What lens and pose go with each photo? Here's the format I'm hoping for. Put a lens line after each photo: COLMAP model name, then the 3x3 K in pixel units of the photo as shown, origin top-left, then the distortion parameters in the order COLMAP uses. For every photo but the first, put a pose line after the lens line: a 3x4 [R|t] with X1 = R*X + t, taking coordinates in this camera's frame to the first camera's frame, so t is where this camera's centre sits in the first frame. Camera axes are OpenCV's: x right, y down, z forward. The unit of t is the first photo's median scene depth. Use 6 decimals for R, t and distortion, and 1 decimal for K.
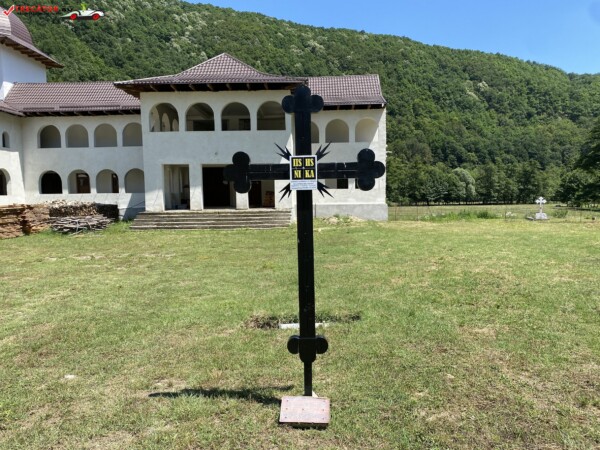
lens RADIAL K [[460.3, 0, 300.8], [0, 460.3, 220.7], [0, 0, 1]] dist [0.043855, -0.044209]
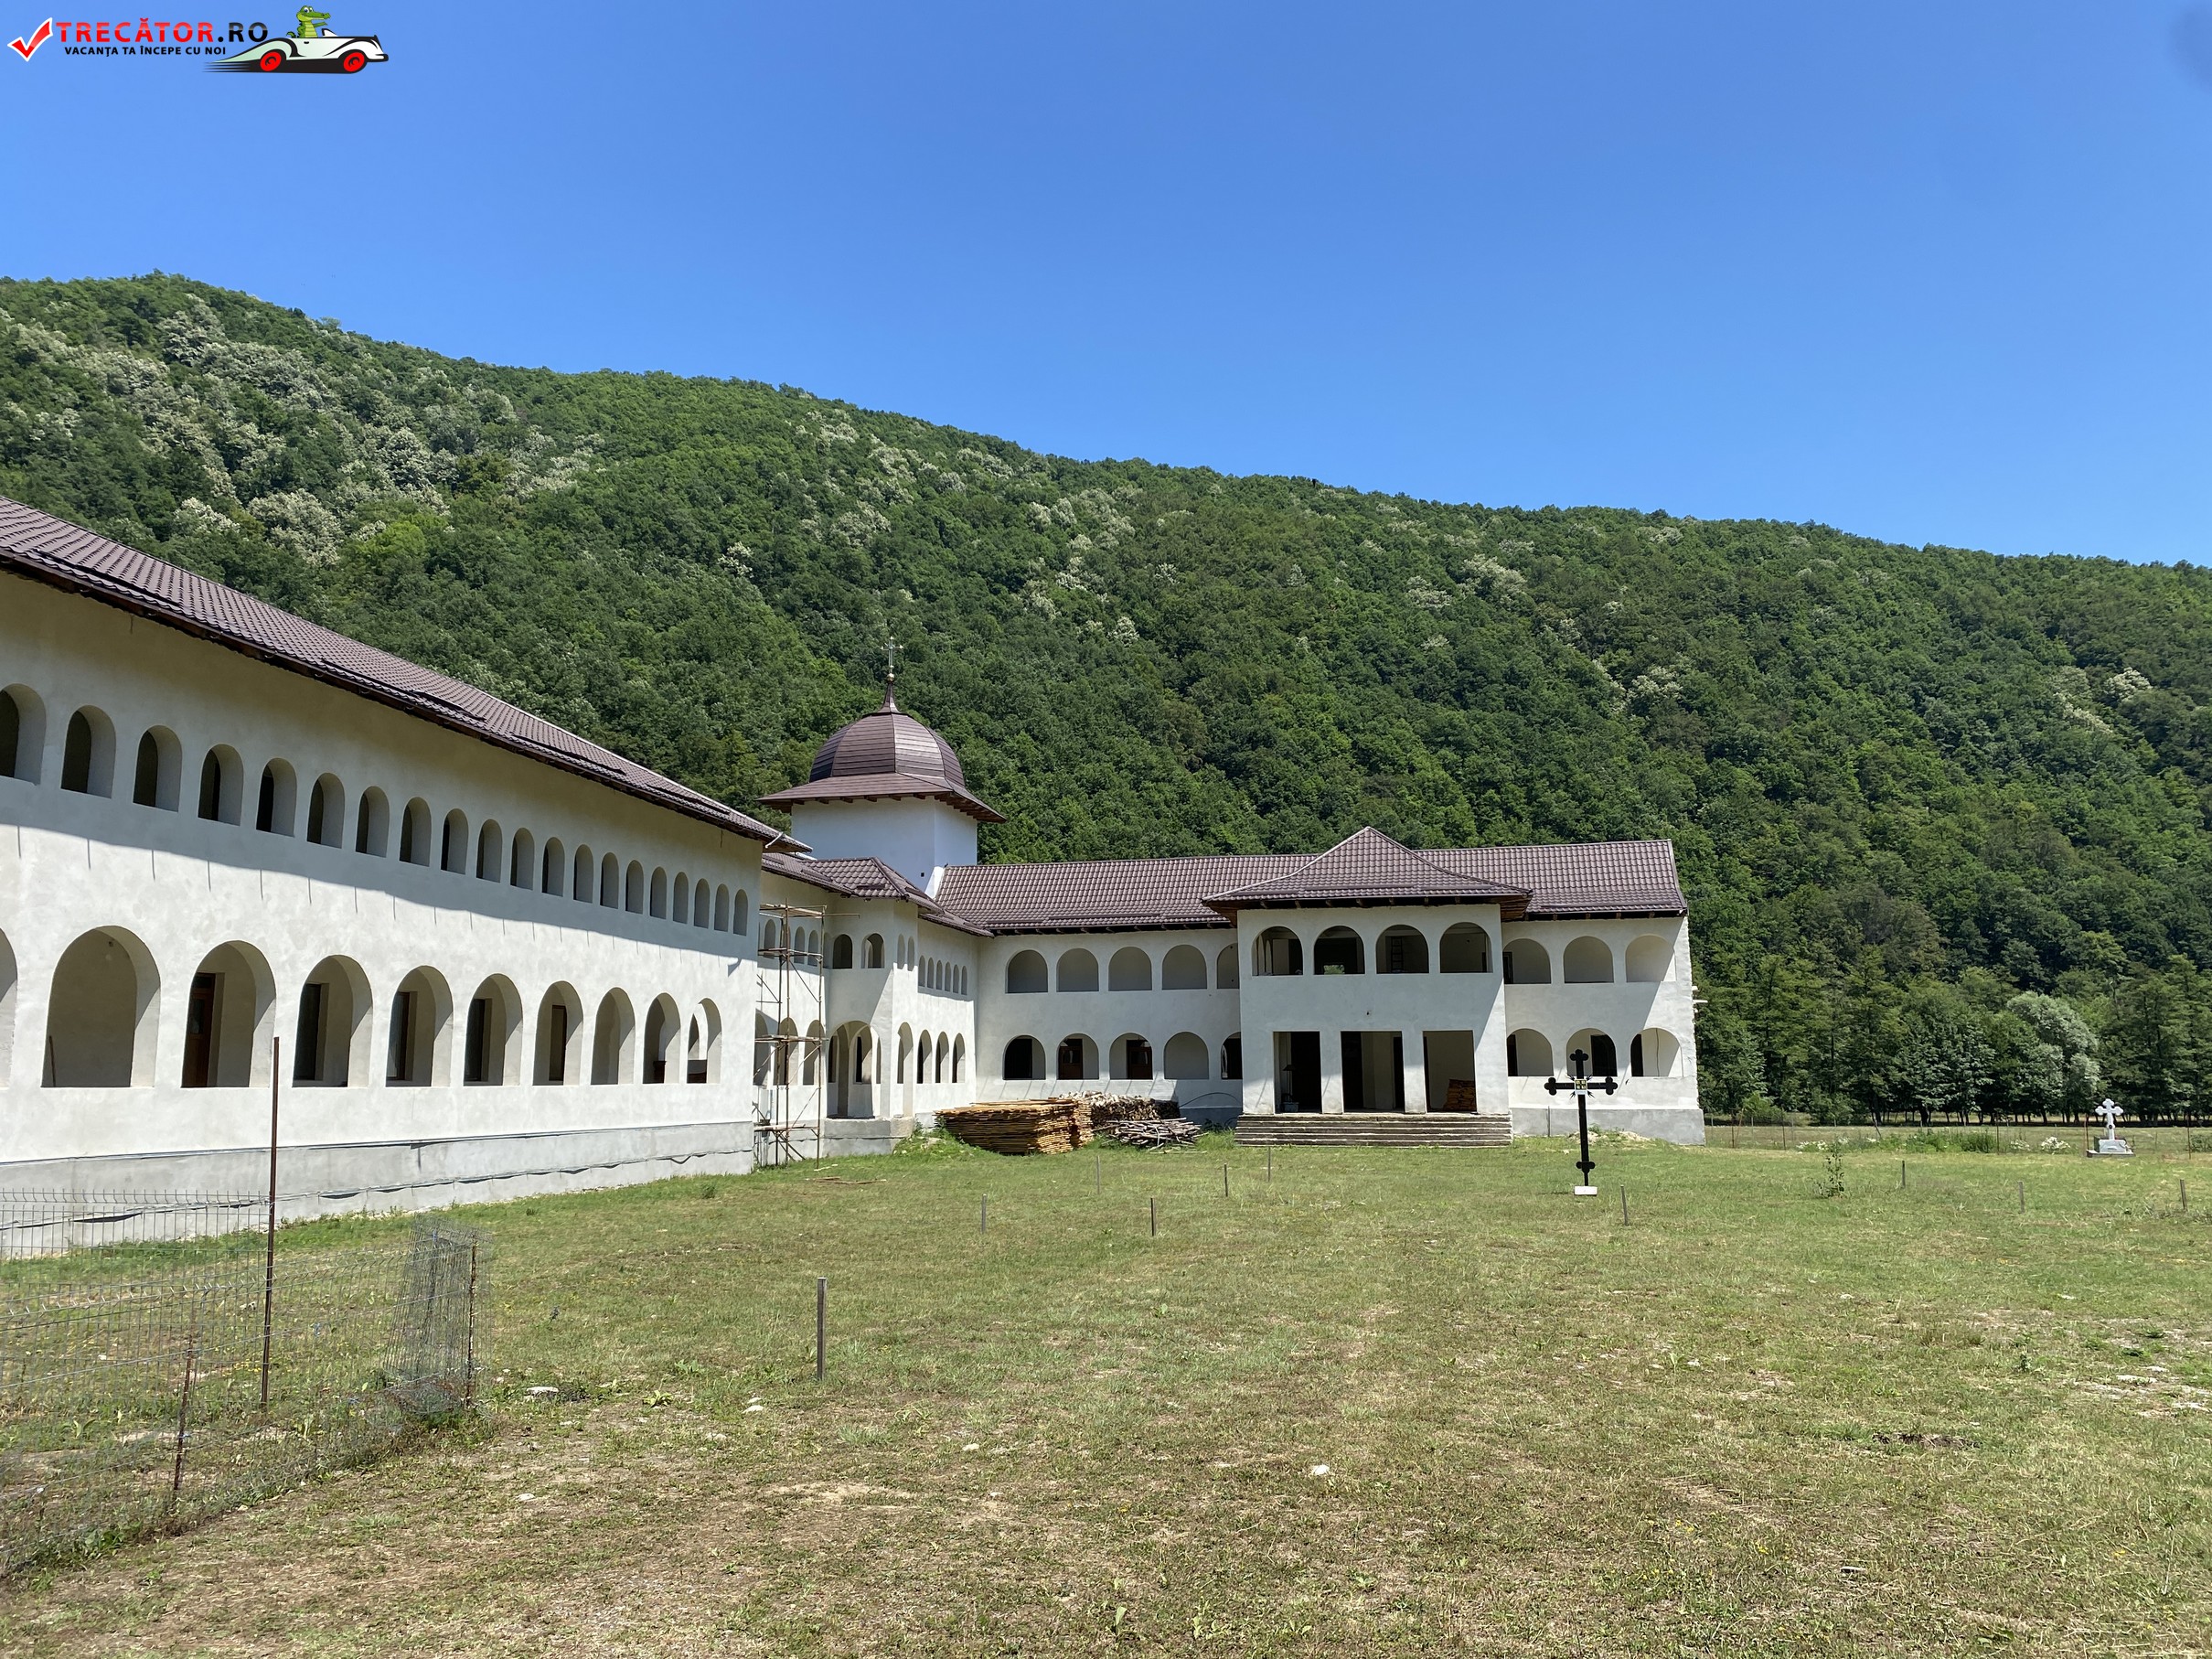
lens RADIAL K [[1697.2, 0, 1111.5], [0, 1697.2, 828.2], [0, 0, 1]] dist [0.043855, -0.044209]
pose [[0.981743, -0.020046, -0.189154, -0.023661], [-0.018359, 0.979803, -0.199122, 0.013519], [0.189325, 0.198960, 0.961546, -0.282443]]
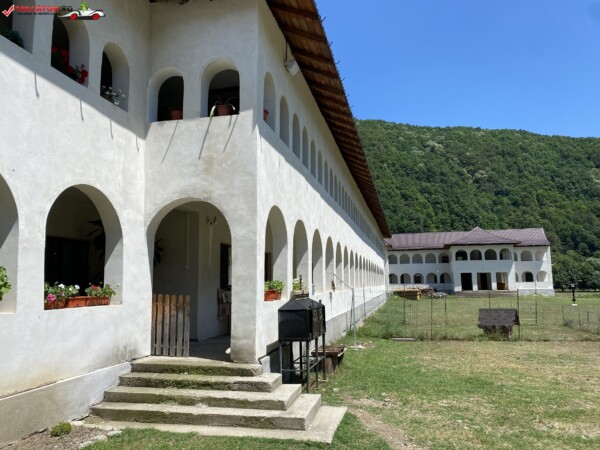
lens RADIAL K [[460.3, 0, 300.1], [0, 460.3, 227.6], [0, 0, 1]] dist [0.043855, -0.044209]
pose [[0.972859, -0.025893, -0.229945, -0.145242], [-0.013530, 0.985654, -0.168234, 0.019985], [0.231003, 0.166779, 0.958552, -0.445938]]
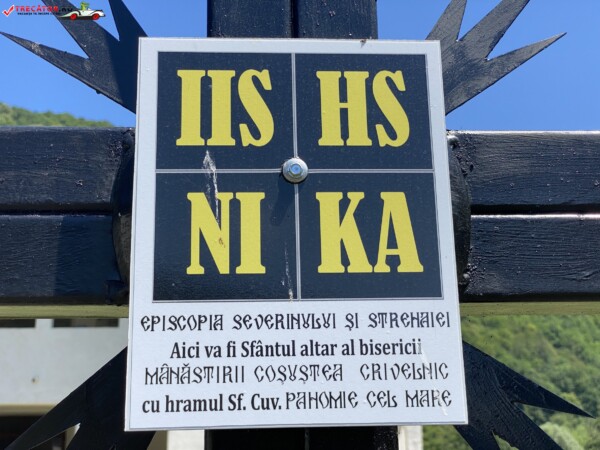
lens RADIAL K [[920.0, 0, 299.9], [0, 920.0, 224.5], [0, 0, 1]] dist [0.033163, 0.000000]
pose [[0.997216, 0.021039, 0.071540, -0.000191], [0.002902, 0.947699, -0.319152, -0.001762], [-0.074513, 0.318471, 0.944999, 0.030163]]
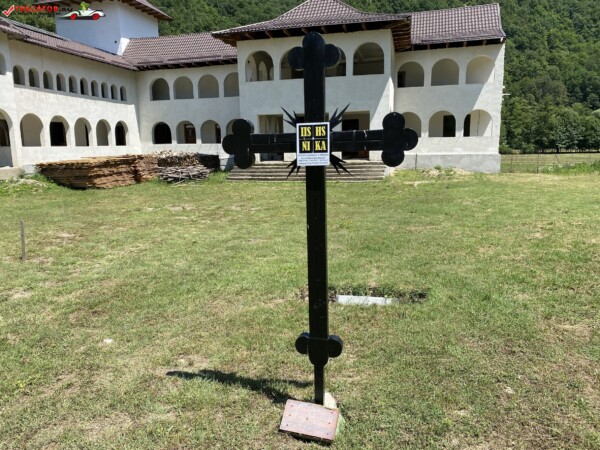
lens RADIAL K [[460.3, 0, 291.7], [0, 460.3, 222.0], [0, 0, 1]] dist [0.043855, -0.044209]
pose [[0.969382, 0.039009, -0.242439, 0.006194], [-0.010644, 0.993048, 0.117227, -0.002261], [0.245327, -0.111057, 0.963058, 0.006831]]
